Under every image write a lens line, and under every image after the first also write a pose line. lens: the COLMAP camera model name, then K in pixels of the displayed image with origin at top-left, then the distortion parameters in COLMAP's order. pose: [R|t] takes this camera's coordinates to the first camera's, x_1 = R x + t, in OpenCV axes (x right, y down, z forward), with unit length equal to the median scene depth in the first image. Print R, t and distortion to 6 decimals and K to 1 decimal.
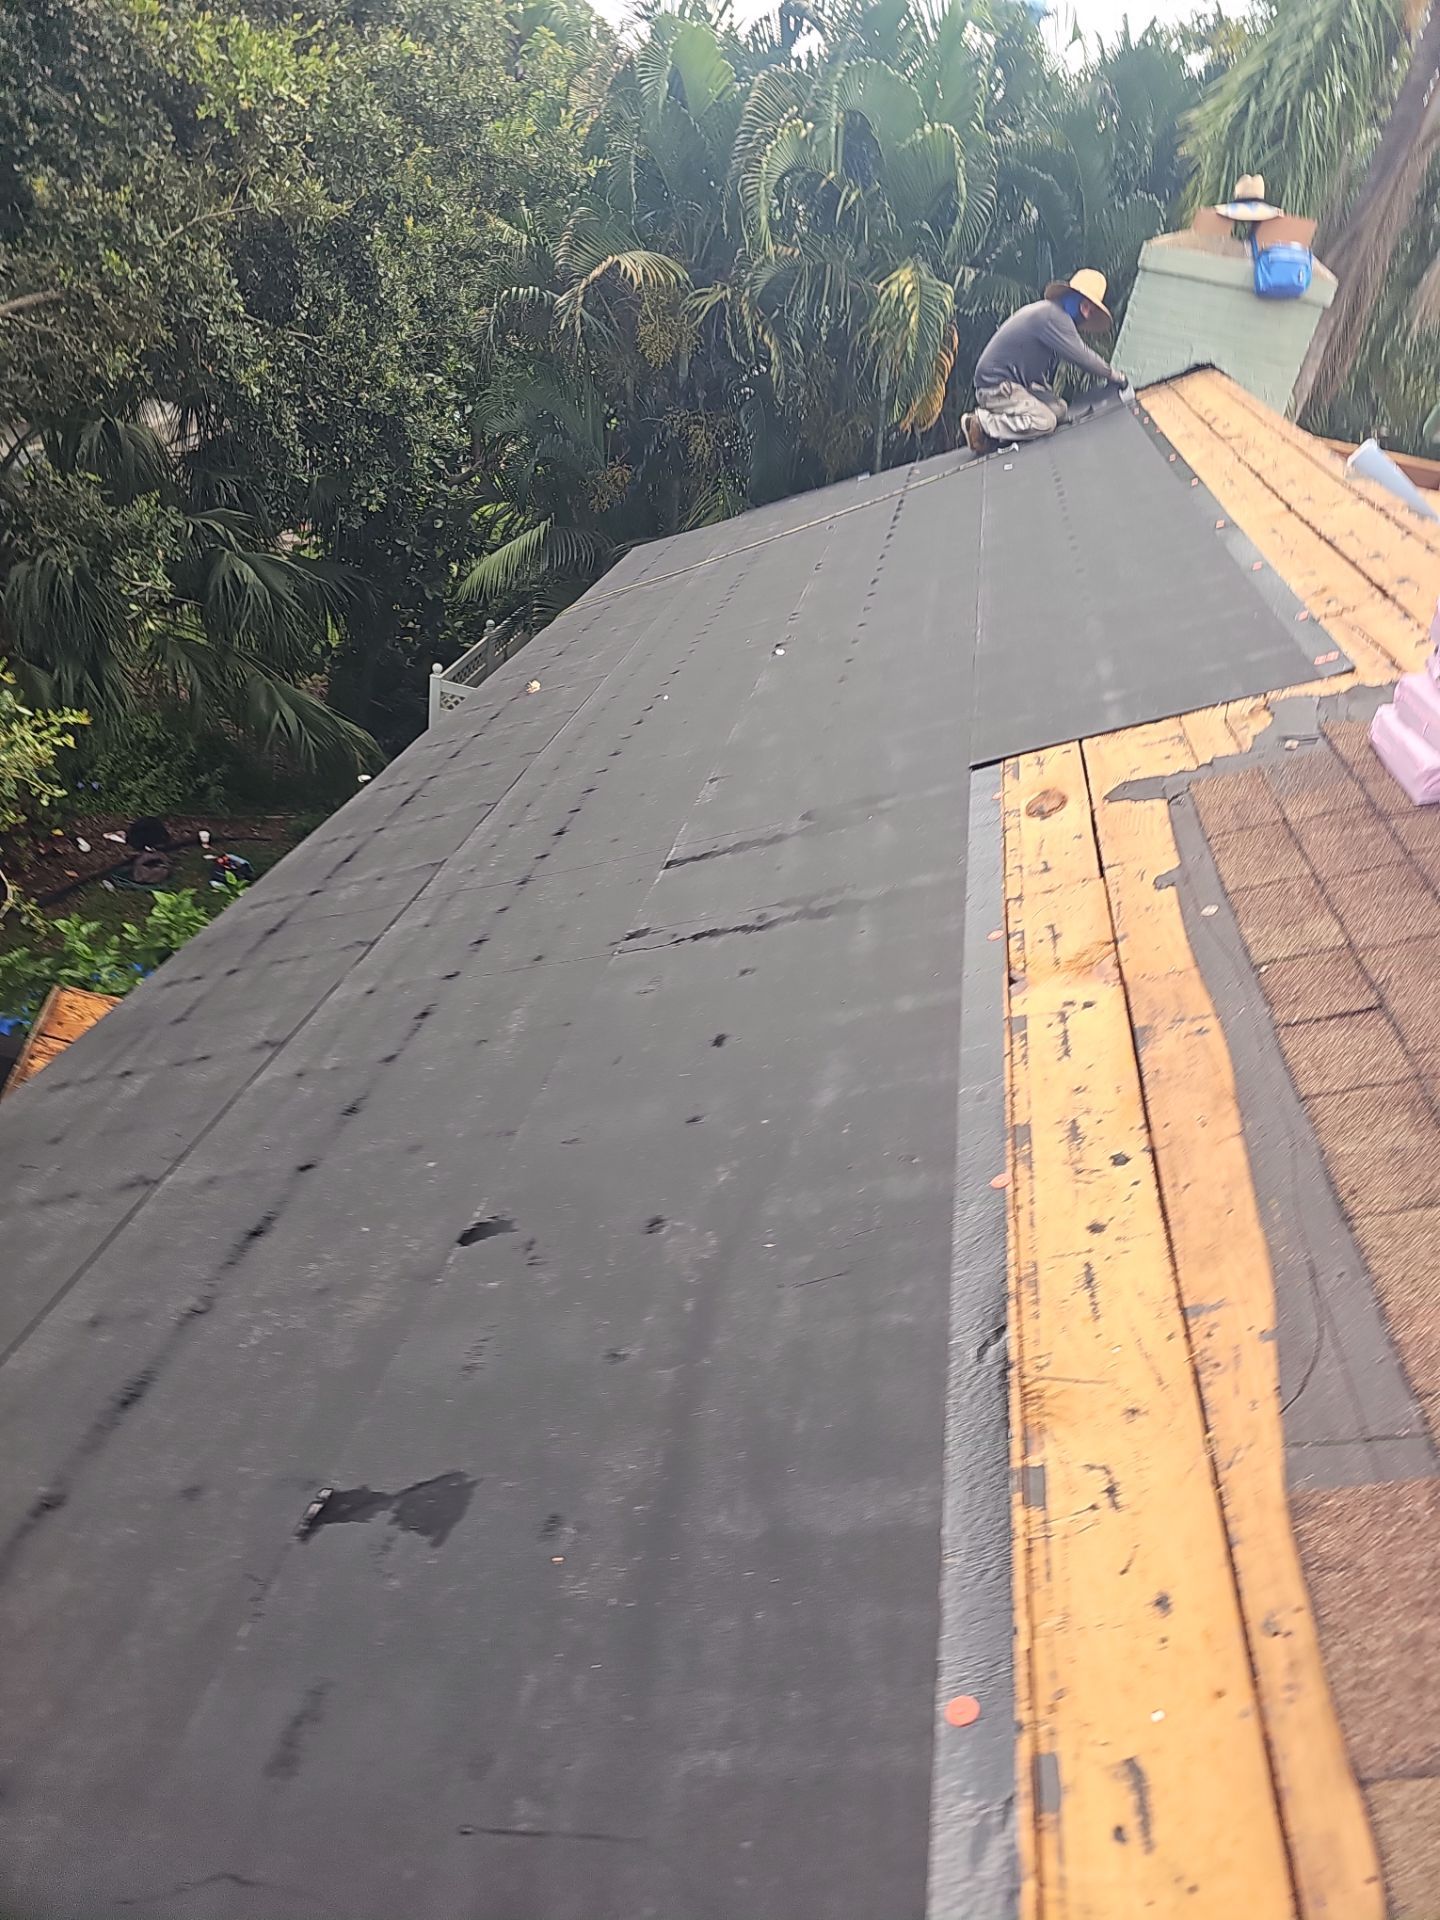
lens RADIAL K [[1268.4, 0, 718.1], [0, 1268.4, 964.7], [0, 0, 1]] dist [0.008014, -0.002100]
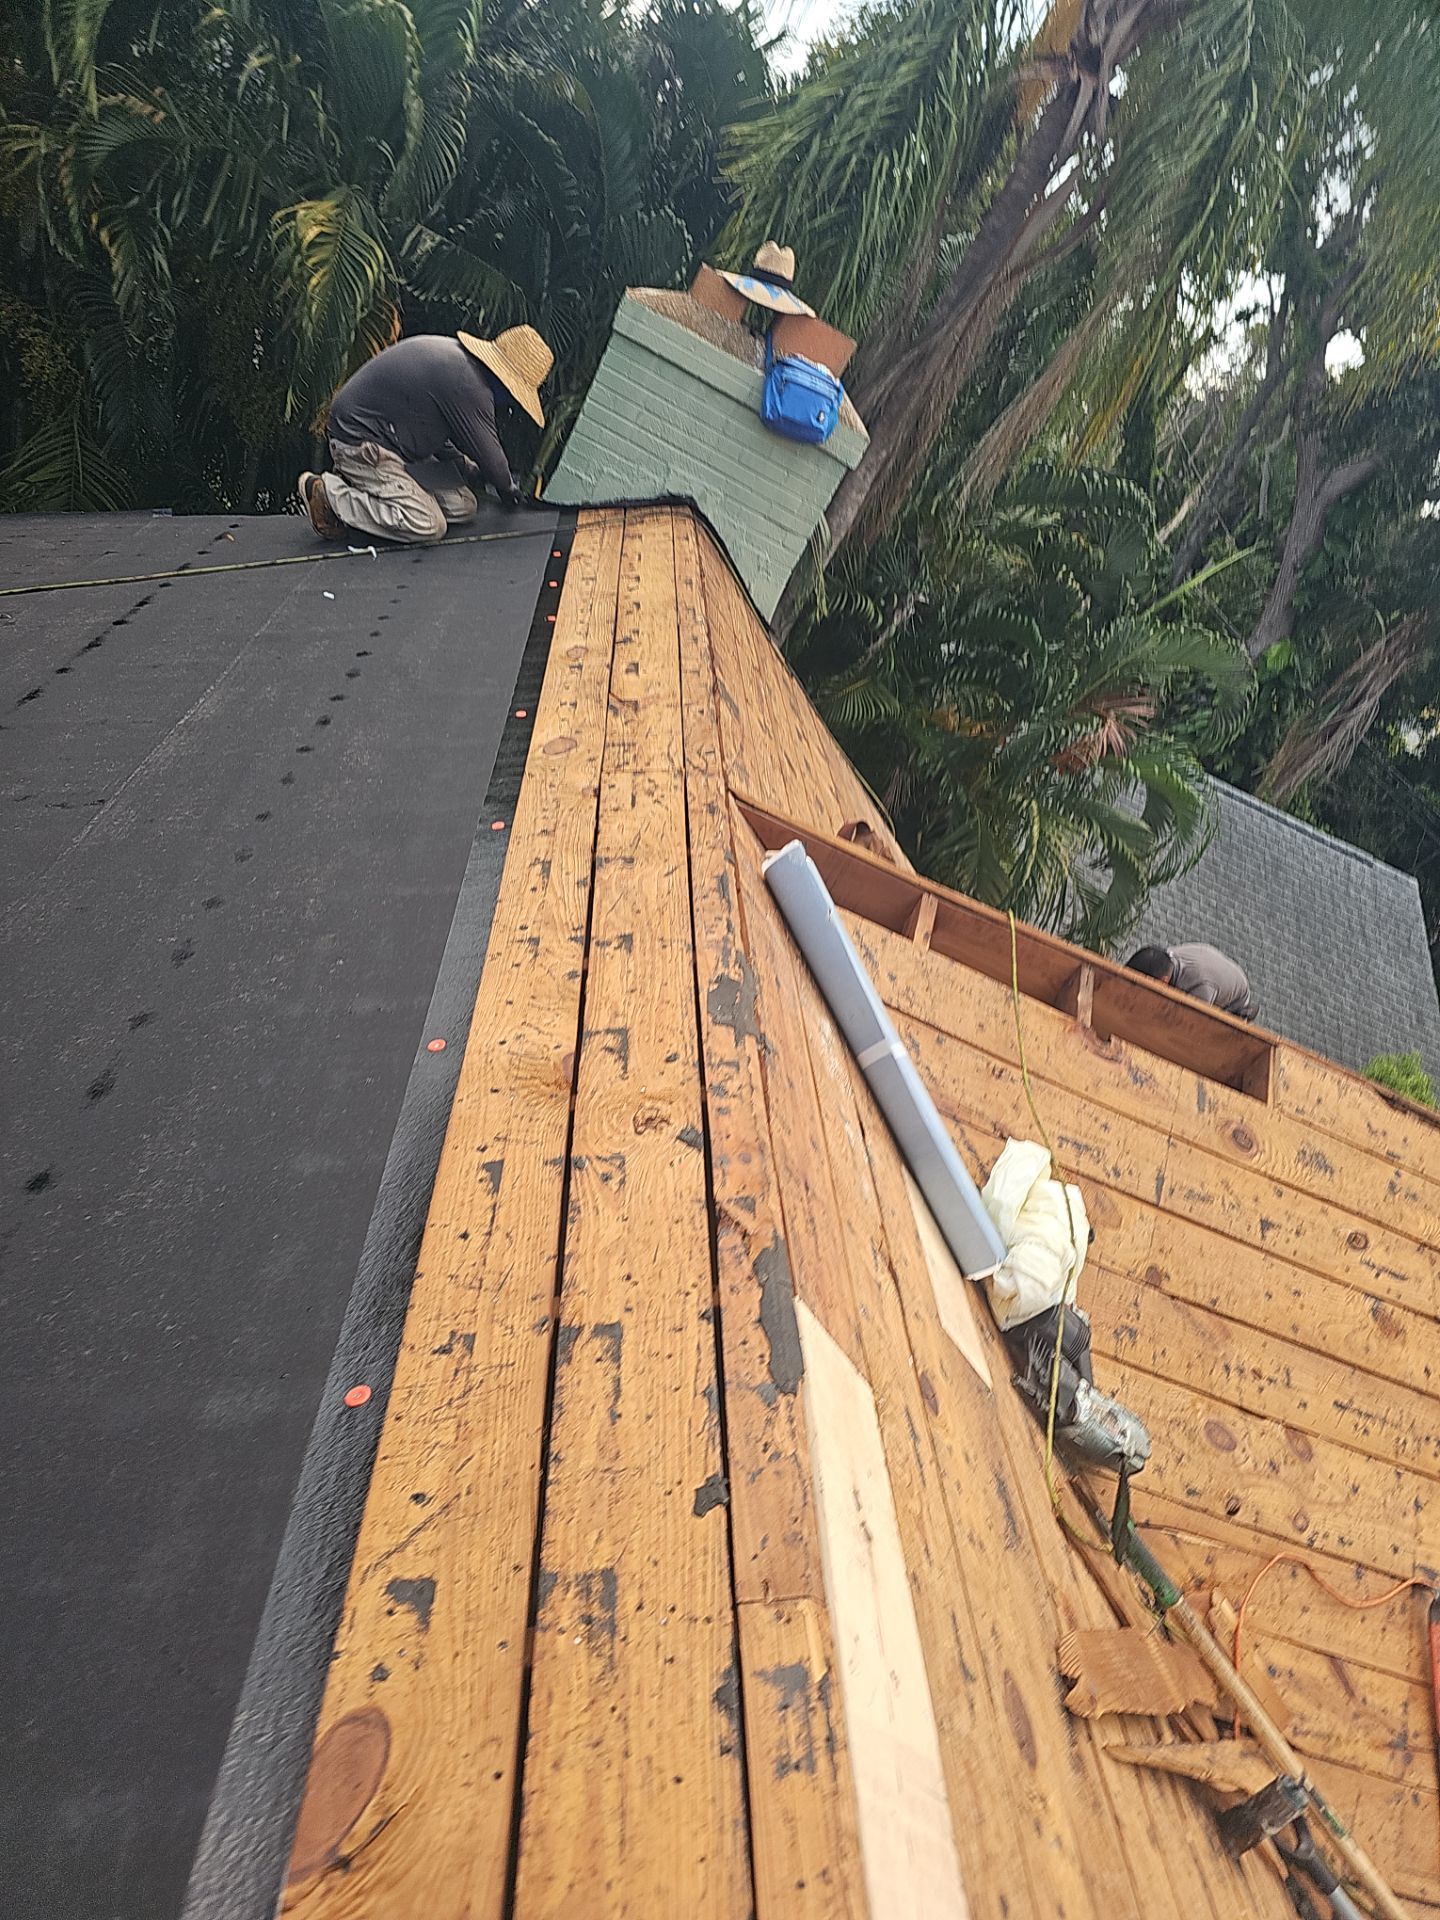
lens RADIAL K [[1268.4, 0, 724.4], [0, 1268.4, 959.1], [0, 0, 1]] dist [0.008014, -0.002100]
pose [[0.926364, 0.137536, 0.350620, 0.201978], [-0.150018, 0.988646, 0.008549, -0.241224], [-0.345463, -0.060518, 0.936479, 0.350658]]
